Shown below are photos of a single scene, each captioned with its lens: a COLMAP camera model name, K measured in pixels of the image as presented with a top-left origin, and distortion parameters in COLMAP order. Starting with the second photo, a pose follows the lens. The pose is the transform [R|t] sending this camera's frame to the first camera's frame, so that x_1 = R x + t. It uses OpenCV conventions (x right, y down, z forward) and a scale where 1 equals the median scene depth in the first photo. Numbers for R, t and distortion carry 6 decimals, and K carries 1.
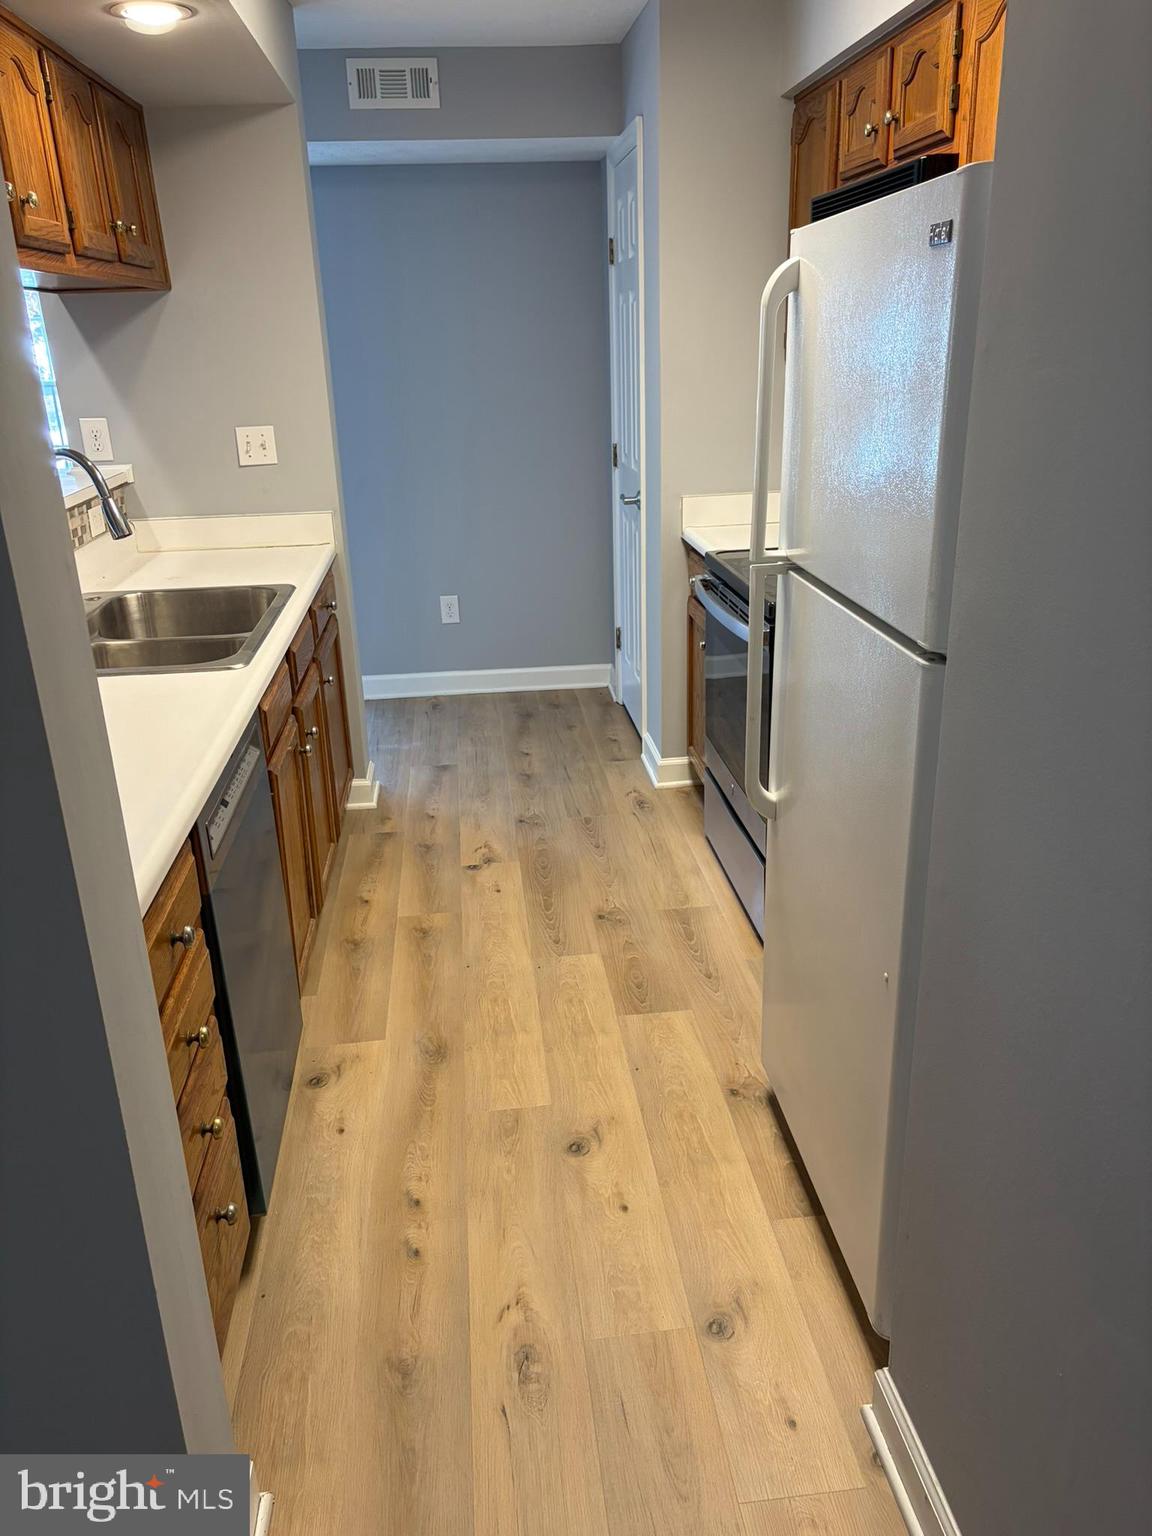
lens RADIAL K [[1152.8, 0, 576.7], [0, 1152.8, 773.2], [0, 0, 1]] dist [0.067807, -0.072767]
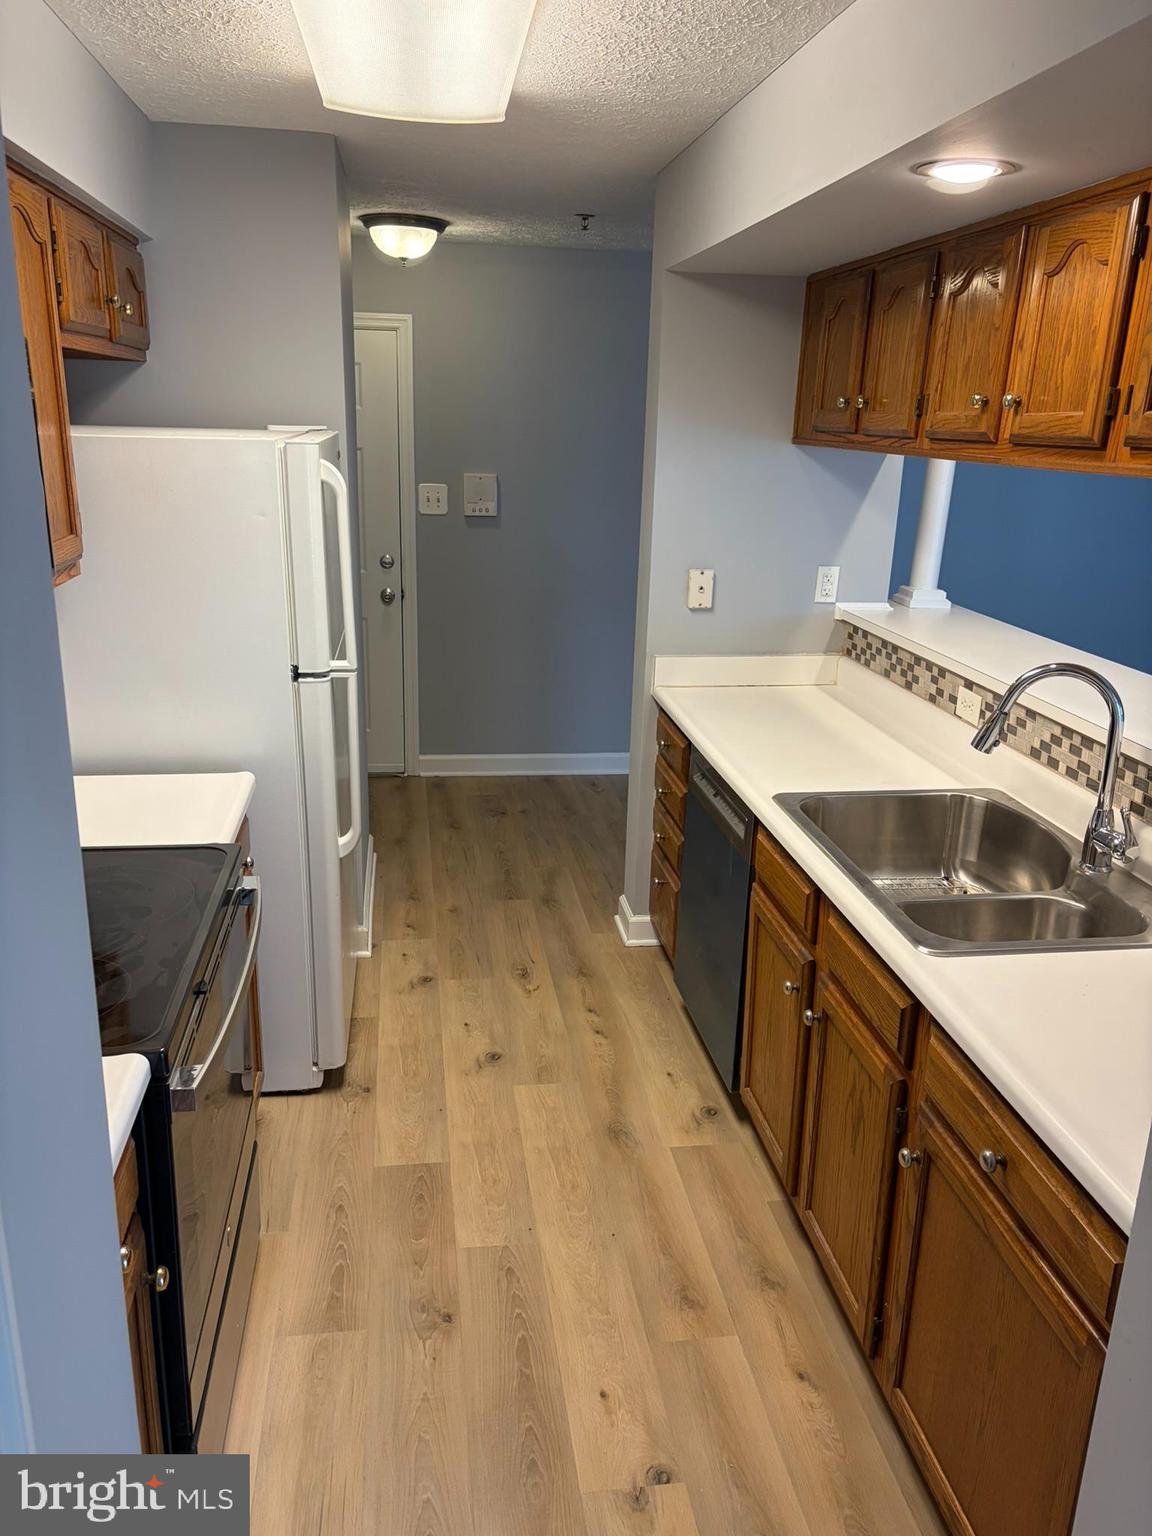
lens RADIAL K [[1152.8, 0, 572.9], [0, 1152.8, 772.8], [0, 0, 1]] dist [0.067807, -0.072767]
pose [[-0.999220, 0.016165, -0.036041, -0.042364], [-0.009608, 0.785552, 0.618721, -0.694911], [0.038314, 0.618585, -0.784784, 1.601052]]
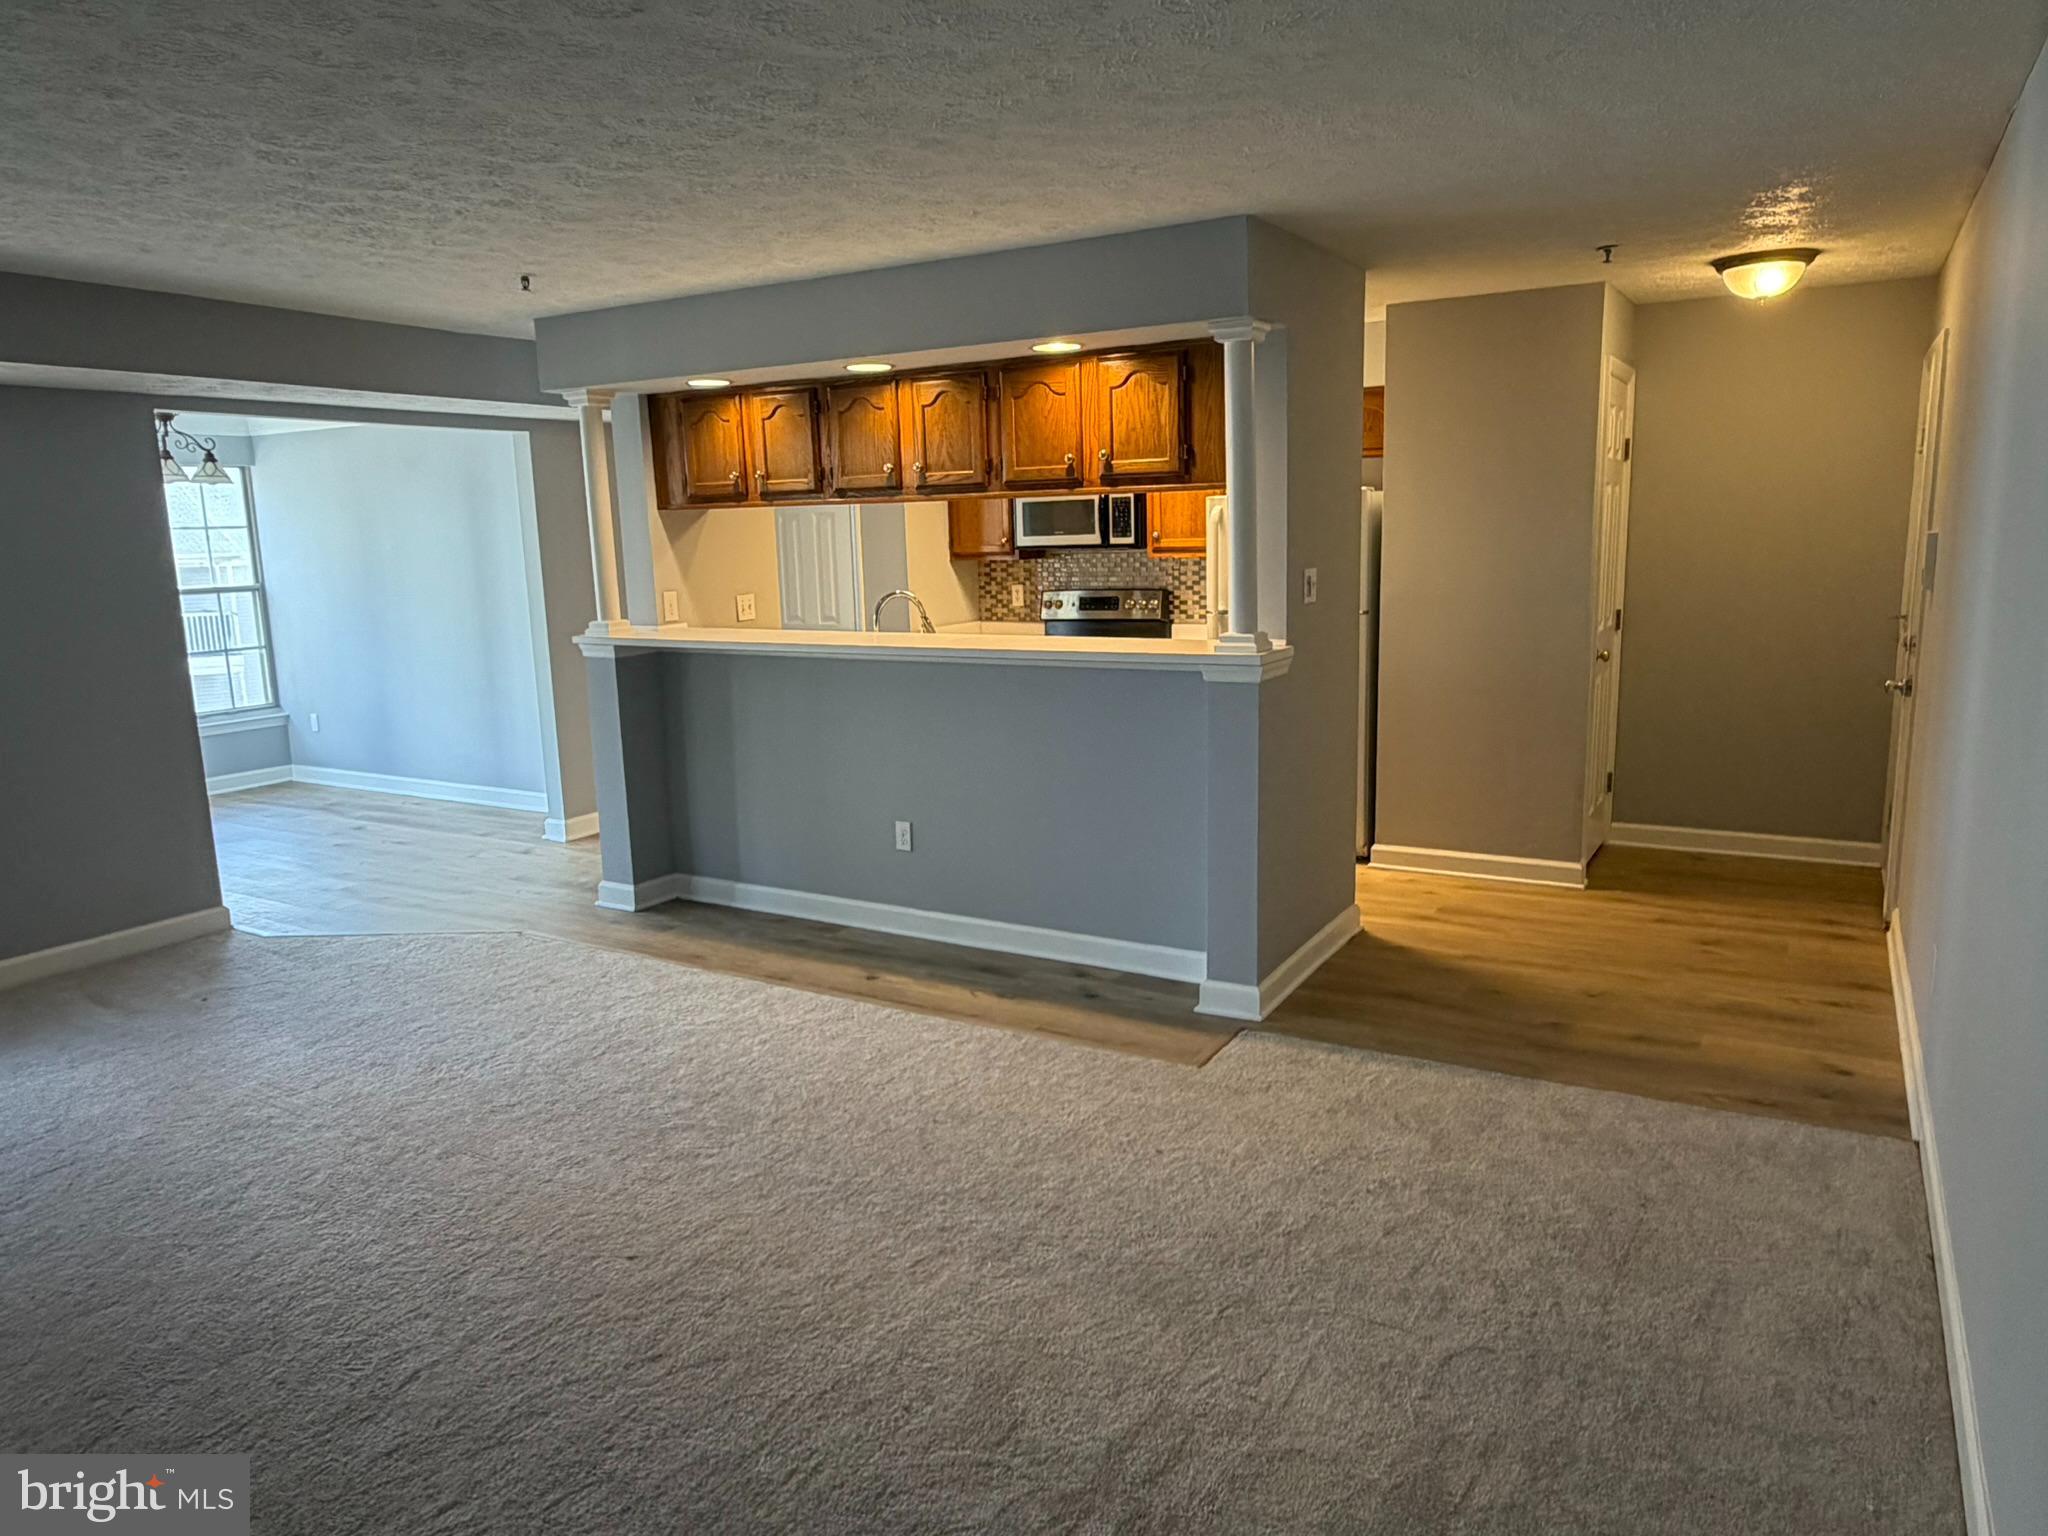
lens RADIAL K [[1338.0, 0, 1034.3], [0, 1338.0, 768.8], [0, 0, 1]] dist [-0.000280, -0.003497]
pose [[0.590740, -0.128573, 0.796552, -1.864178], [0.292254, 0.954283, -0.062709, 0.168133], [-0.752073, 0.269840, 0.601309, -0.299739]]
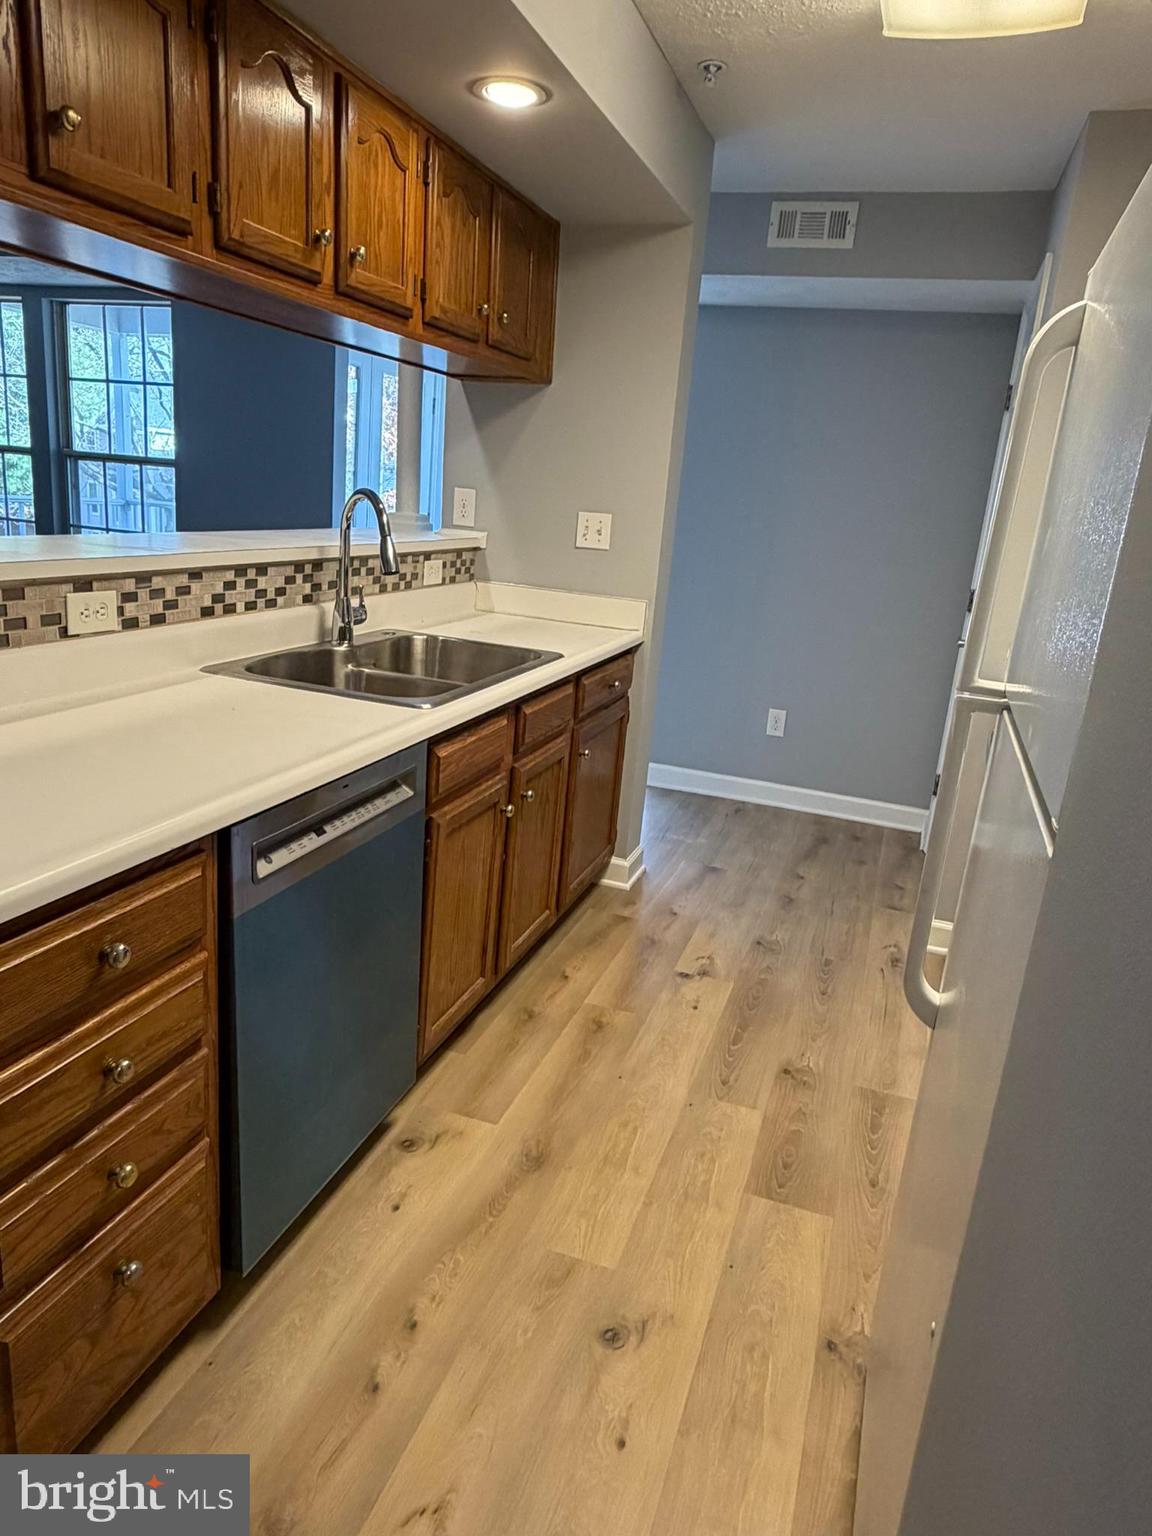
lens RADIAL K [[1003.5, 0, 576.2], [0, 1003.5, 770.8], [0, 0, 1]] dist [-0.000280, -0.003497]
pose [[0.902557, 0.216168, -0.372374, 0.133440], [-0.250993, 0.966843, -0.047091, -0.026990], [0.349847, 0.135966, 0.926887, 0.222760]]
